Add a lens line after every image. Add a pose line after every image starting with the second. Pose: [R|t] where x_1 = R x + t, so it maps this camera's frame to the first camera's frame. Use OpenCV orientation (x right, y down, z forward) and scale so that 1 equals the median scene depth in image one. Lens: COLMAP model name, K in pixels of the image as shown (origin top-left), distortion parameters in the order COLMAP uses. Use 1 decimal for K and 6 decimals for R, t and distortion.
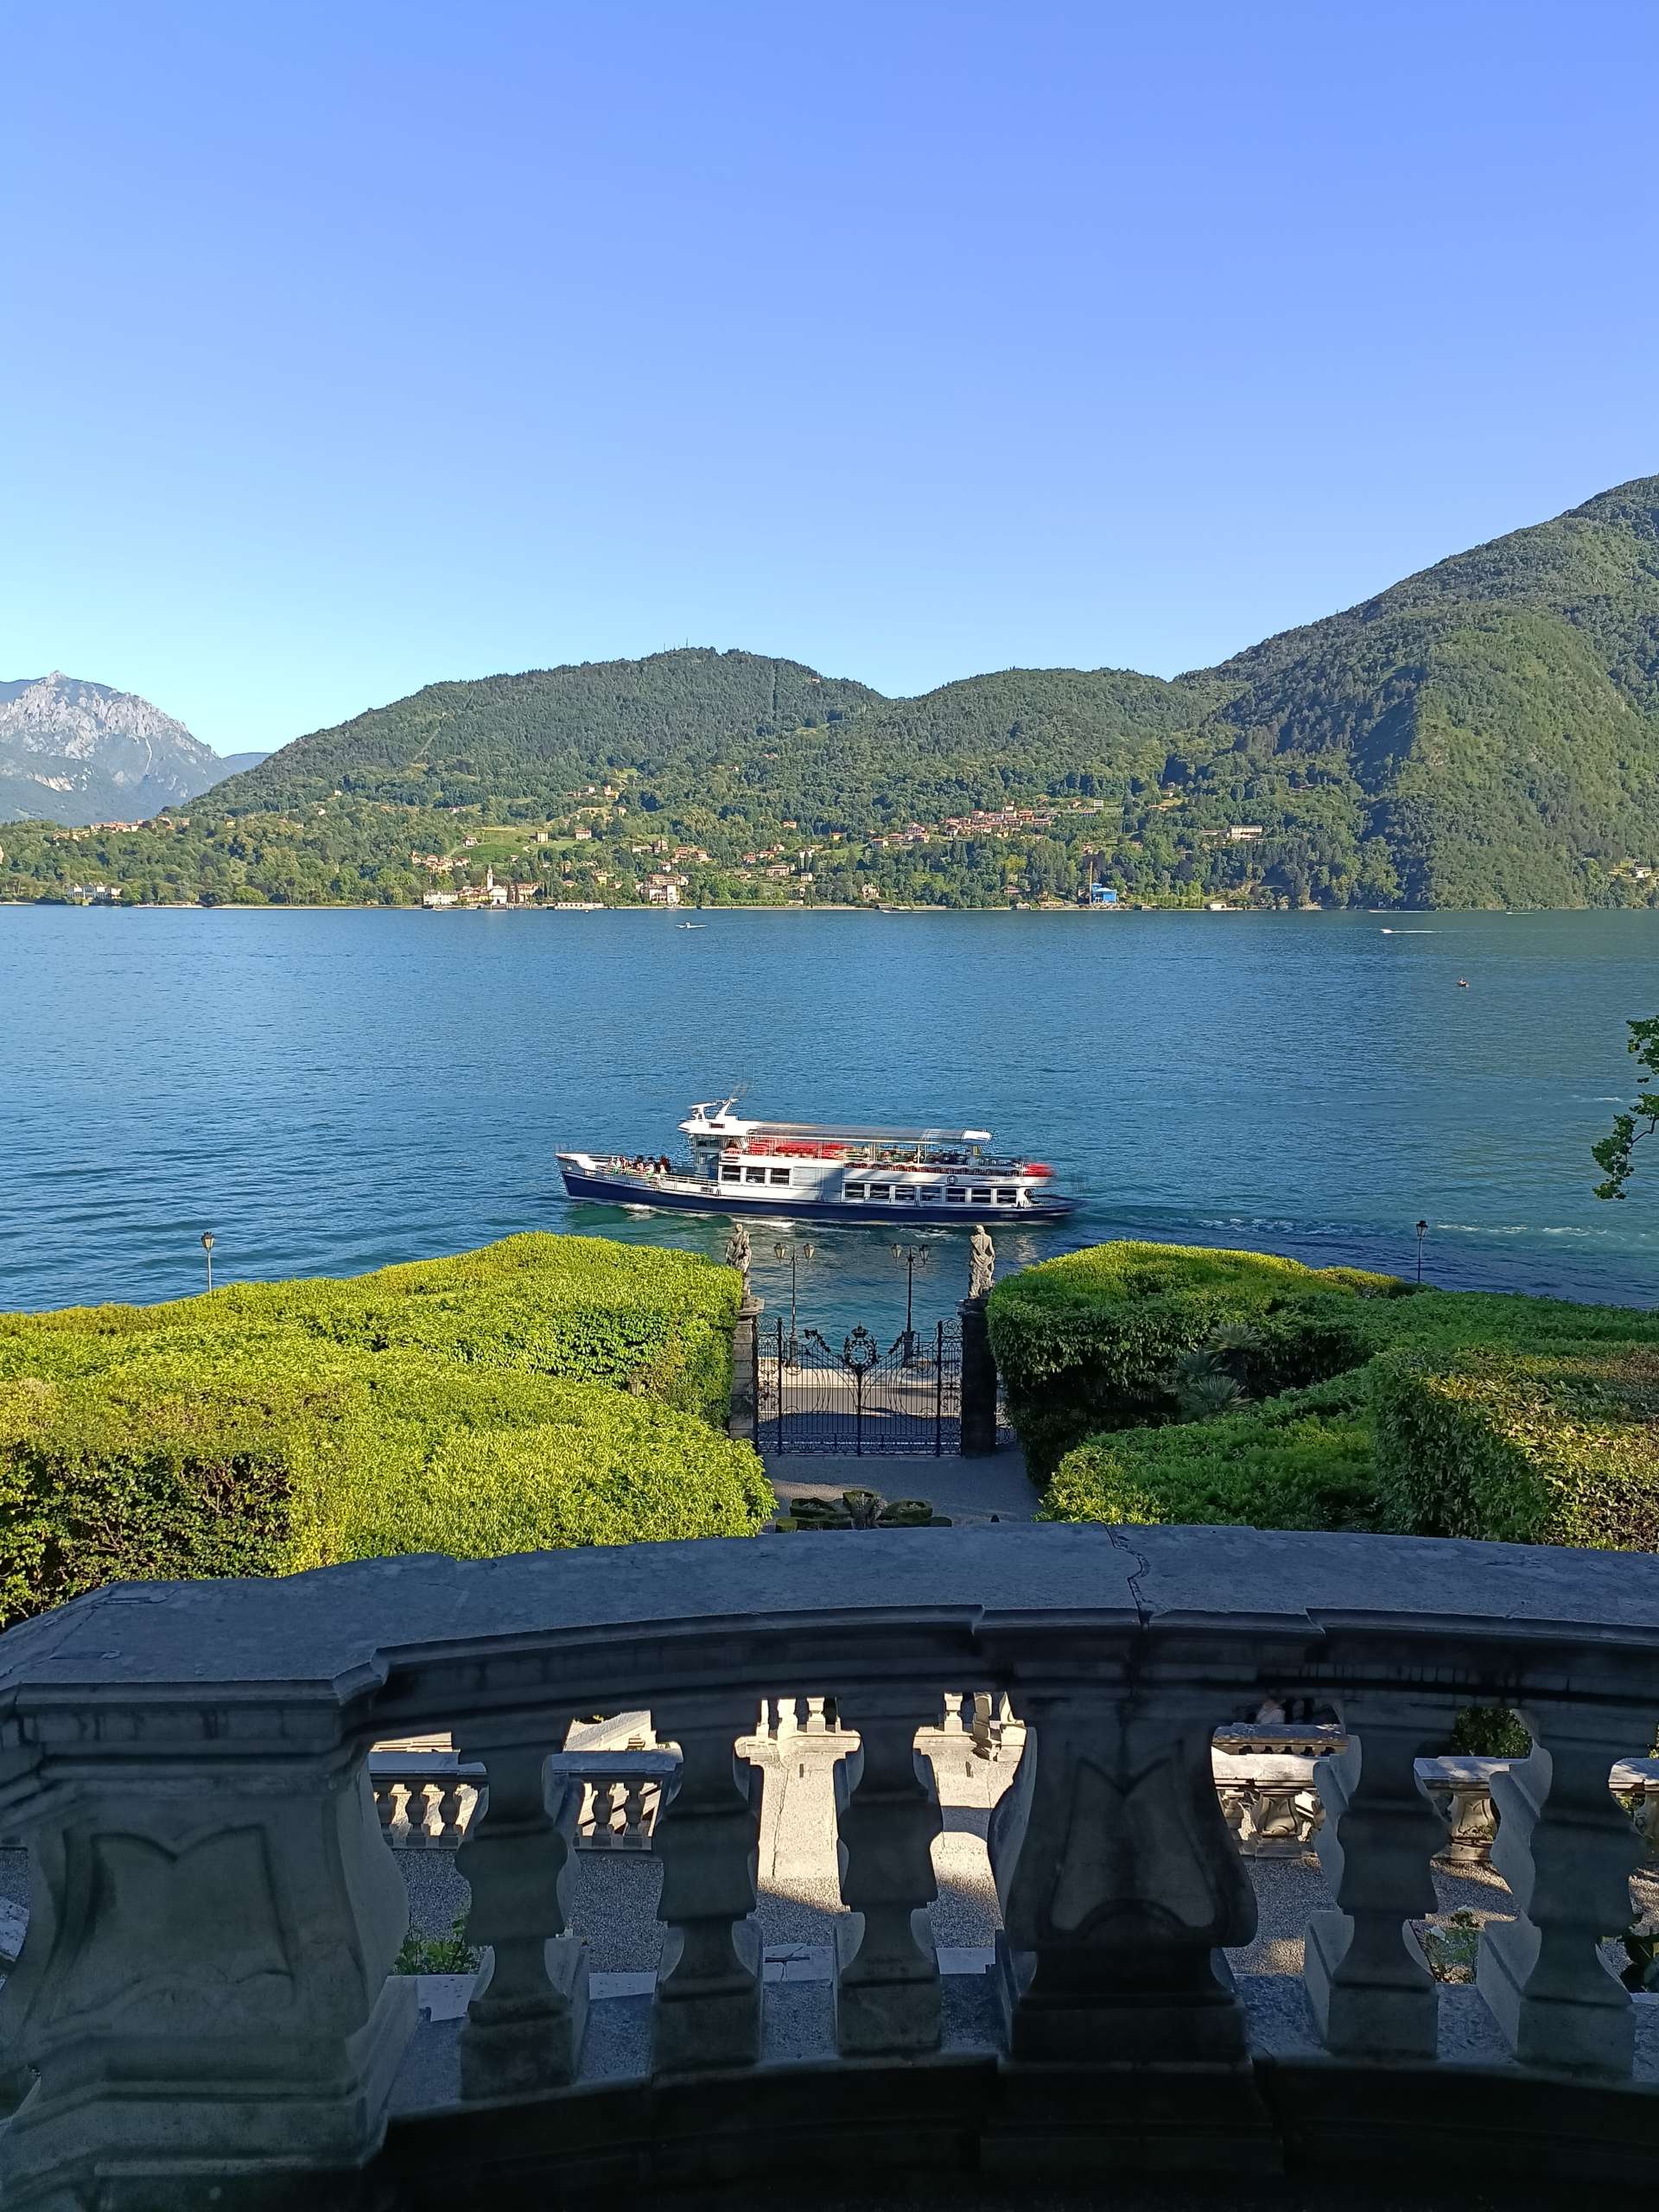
lens RADIAL K [[1607.9, 0, 849.6], [0, 1607.9, 1121.4], [0, 0, 1]] dist [0.070659, 0.002007]
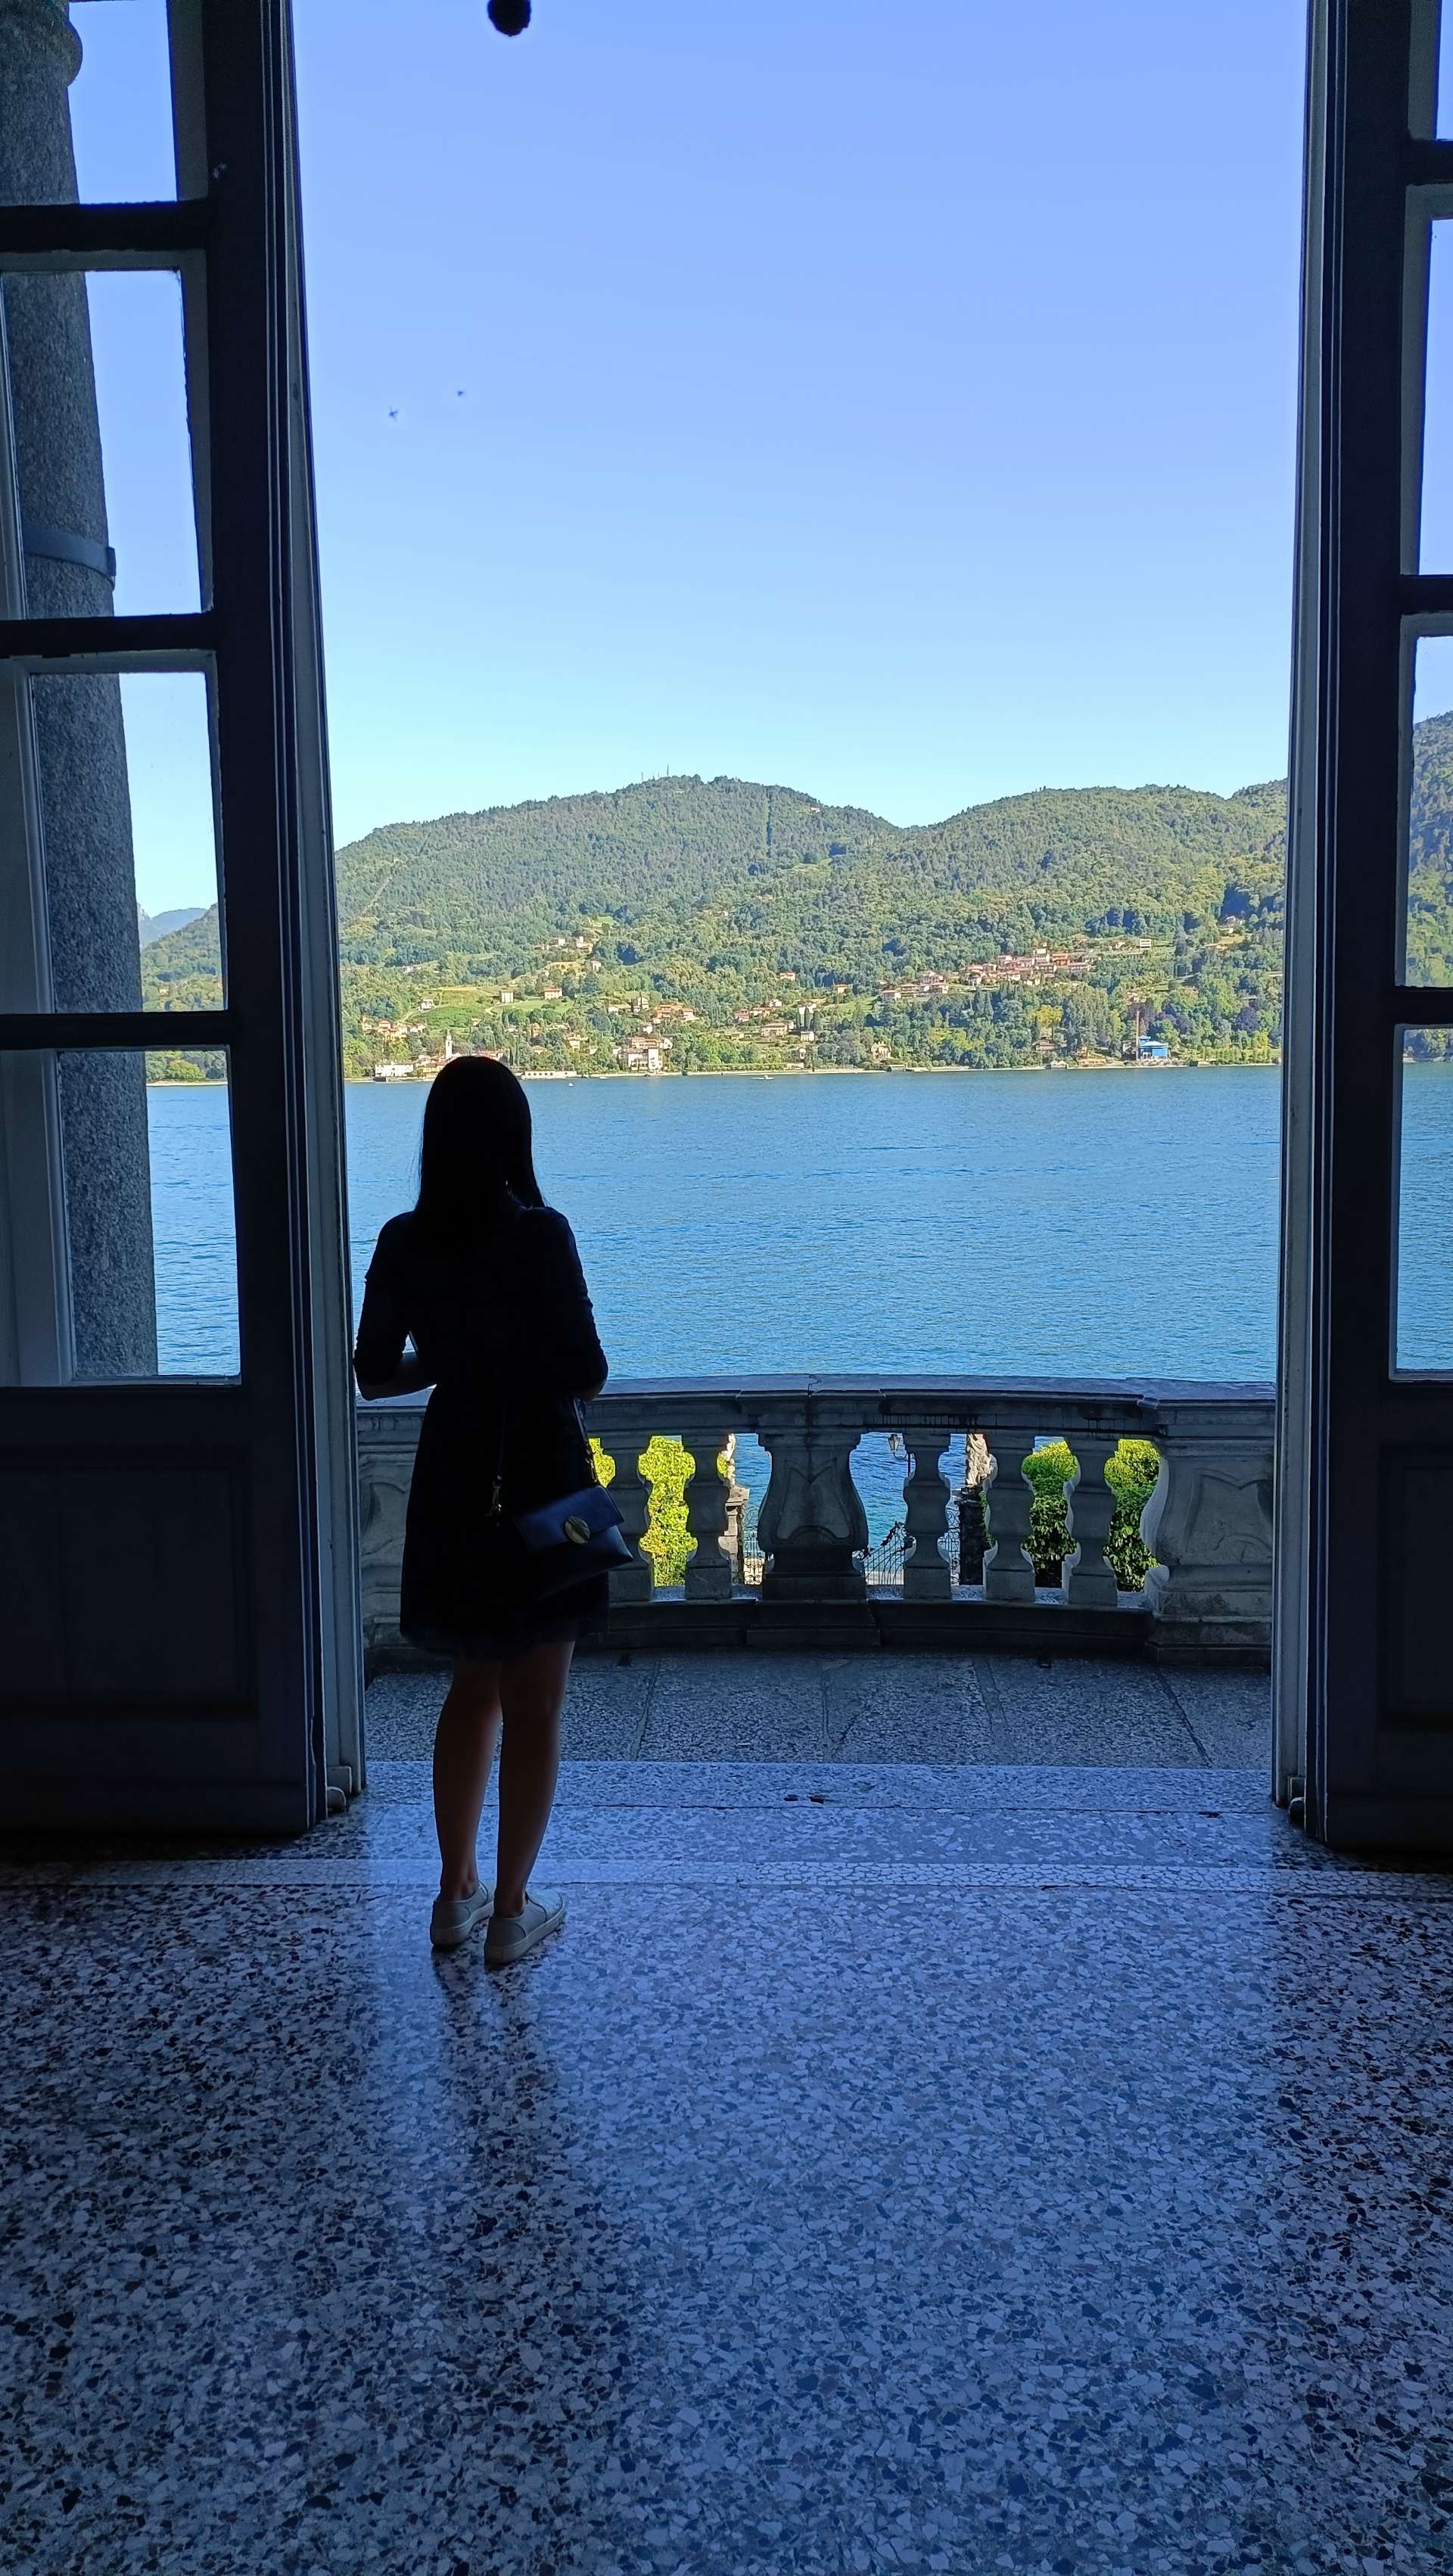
lens RADIAL K [[1841.9, 0, 755.3], [0, 1841.9, 1332.1], [0, 0, 1]] dist [0.081601, -0.060390]
pose [[0.998325, -0.011640, -0.056673, 0.016713], [0.012113, 0.999895, 0.008006, 0.011280], [0.056574, -0.008679, 0.998361, -0.109855]]
